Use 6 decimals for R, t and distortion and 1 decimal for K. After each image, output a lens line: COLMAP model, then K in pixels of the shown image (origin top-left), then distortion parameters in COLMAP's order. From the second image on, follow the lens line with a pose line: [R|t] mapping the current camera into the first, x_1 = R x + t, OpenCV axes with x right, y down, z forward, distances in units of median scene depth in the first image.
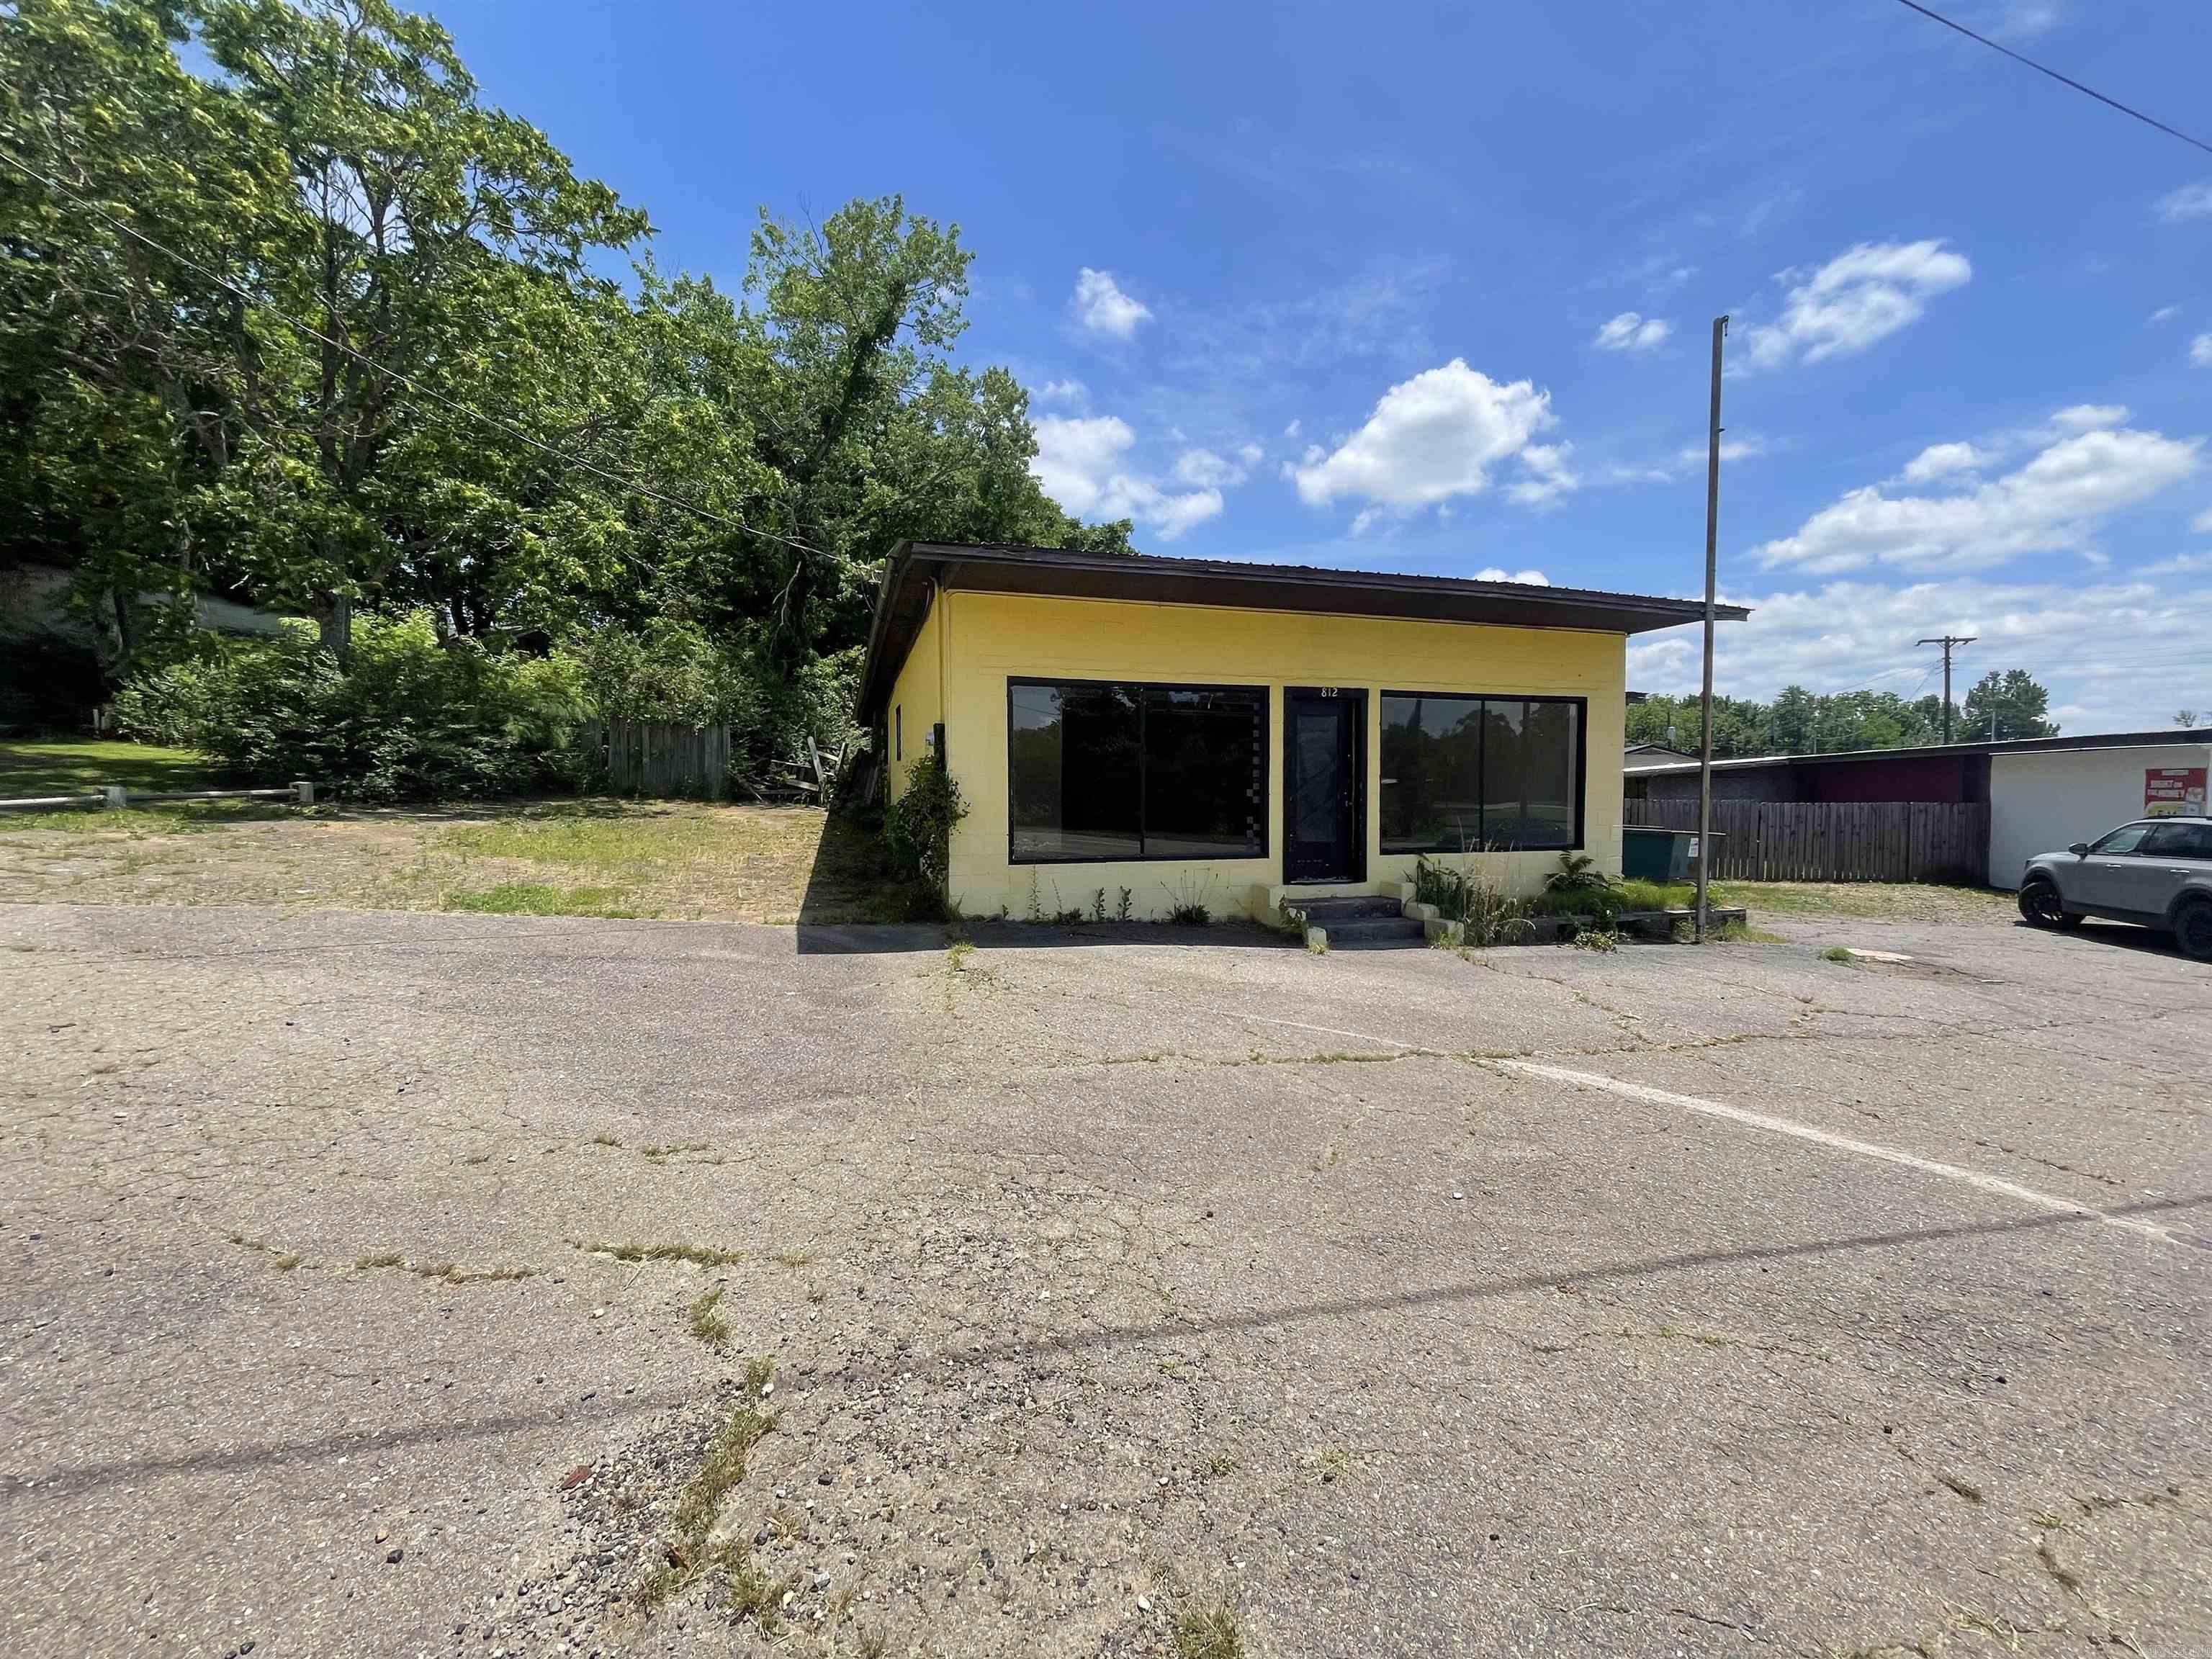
lens RADIAL K [[898.6, 0, 1113.4], [0, 898.6, 822.4], [0, 0, 1]] dist [-0.001982, 0.000751]
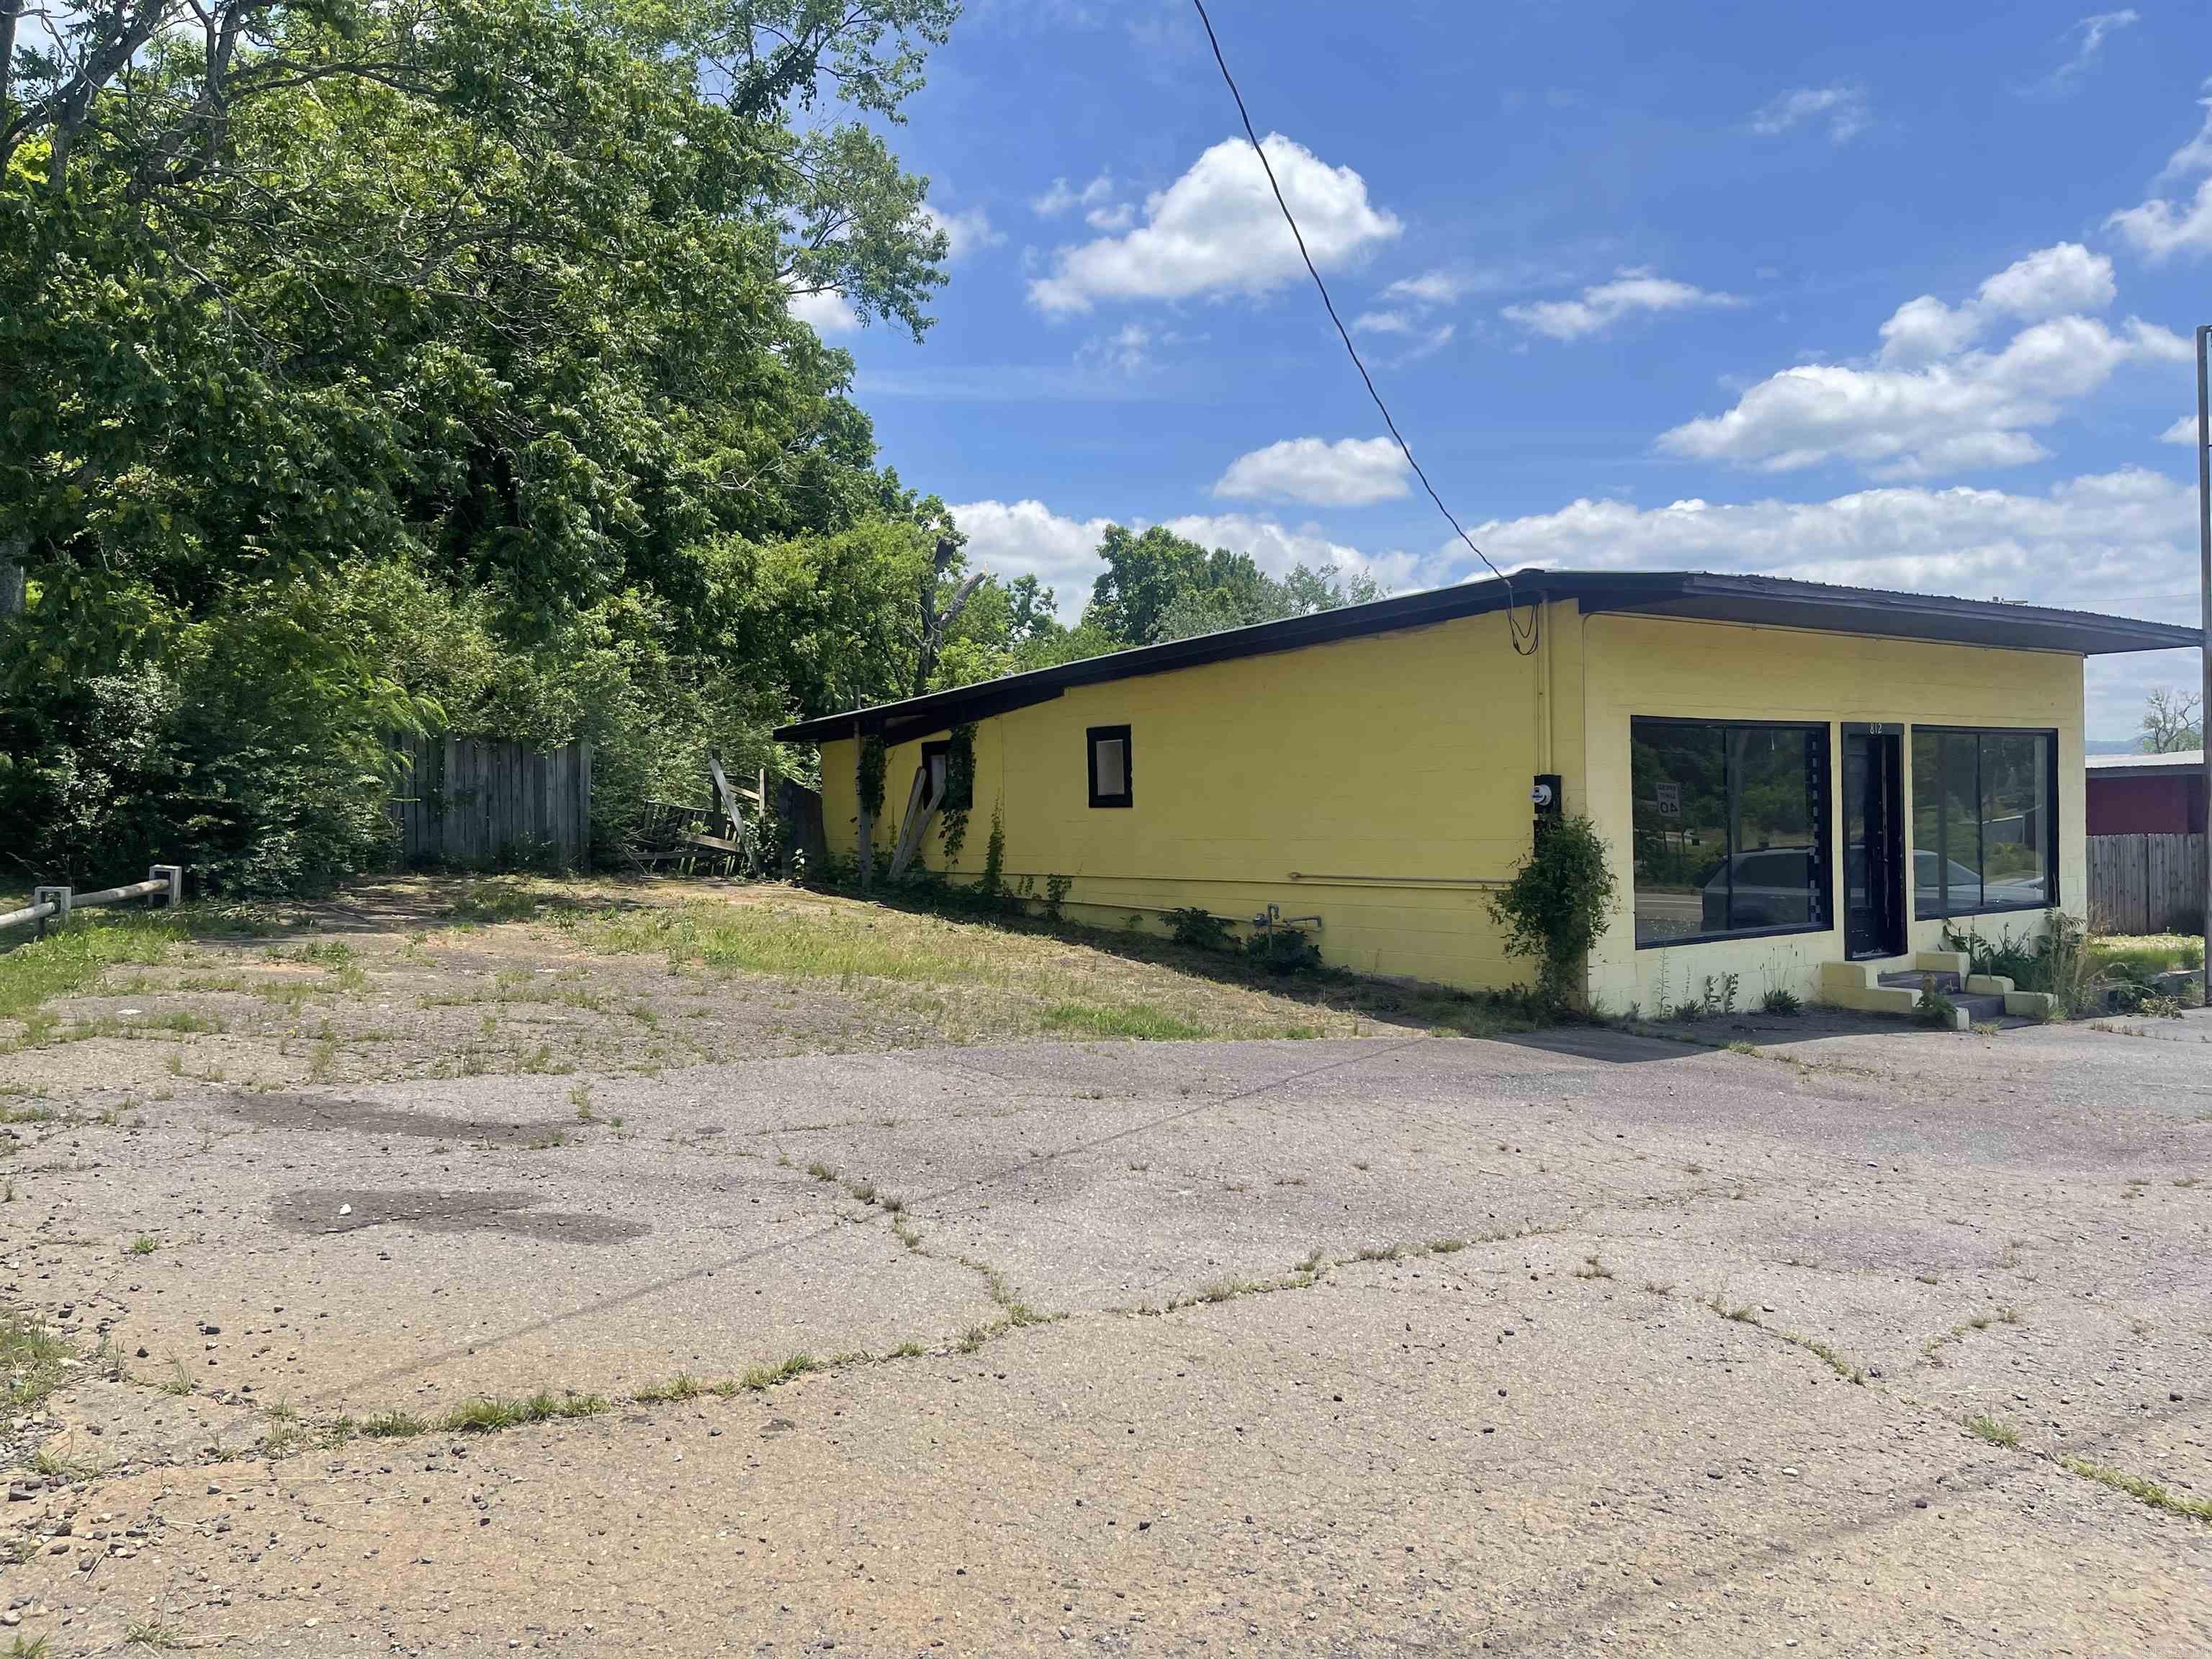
lens RADIAL K [[1745.1, 0, 1102.9], [0, 1745.1, 823.7], [0, 0, 1]] dist [-0.012528, -0.001864]
pose [[0.941277, -0.019296, 0.337083, -0.519734], [0.029917, 0.999205, -0.026342, -0.018508], [-0.336307, 0.034880, 0.941106, -0.150469]]
